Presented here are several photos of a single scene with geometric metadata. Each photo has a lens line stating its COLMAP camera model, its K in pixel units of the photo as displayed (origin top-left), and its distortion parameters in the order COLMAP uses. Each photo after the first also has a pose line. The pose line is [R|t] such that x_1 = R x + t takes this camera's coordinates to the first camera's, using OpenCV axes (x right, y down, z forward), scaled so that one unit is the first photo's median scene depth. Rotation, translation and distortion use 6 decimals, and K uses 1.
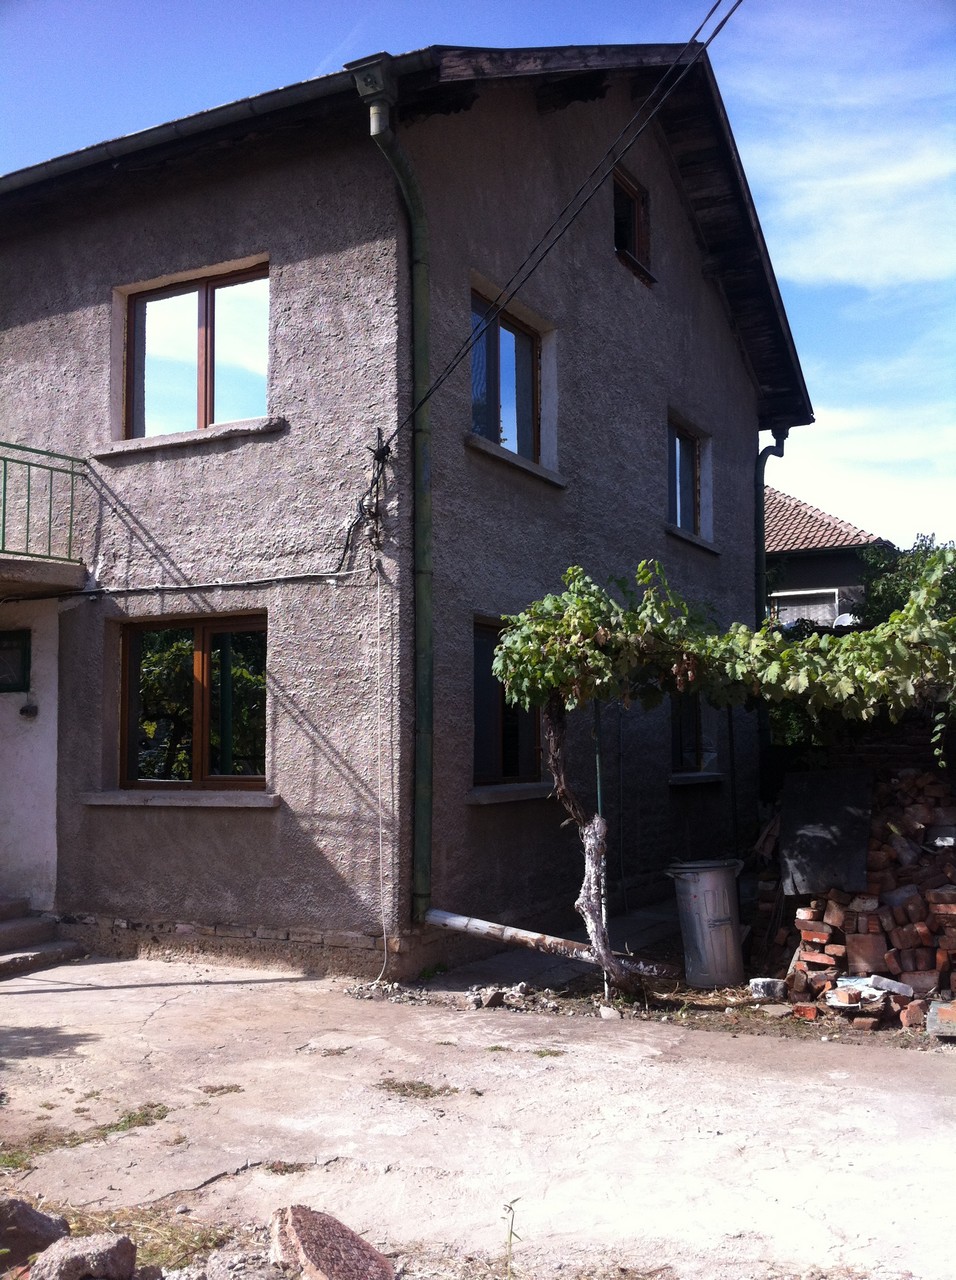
lens RADIAL K [[1265.1, 0, 496.4], [0, 1265.1, 686.3], [0, 0, 1]] dist [-0.012745, 0.000000]
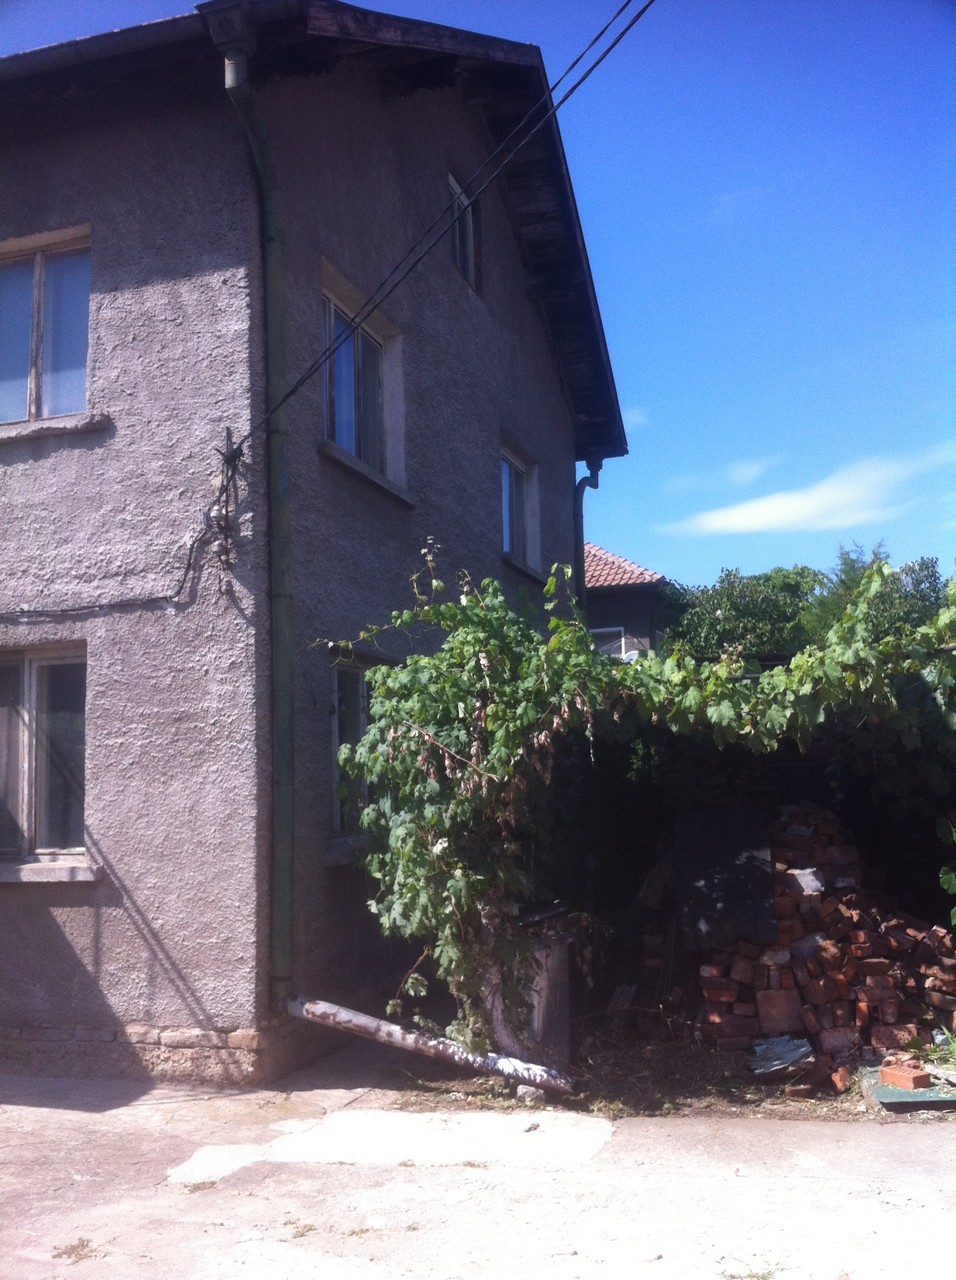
lens RADIAL K [[1265.1, 0, 530.7], [0, 1265.1, 677.4], [0, 0, 1]] dist [-0.012745, 0.000000]
pose [[0.979427, -0.011332, 0.201479, -0.064999], [0.019667, 0.999029, -0.039414, 0.002352], [-0.200837, 0.042566, 0.978699, 0.126636]]
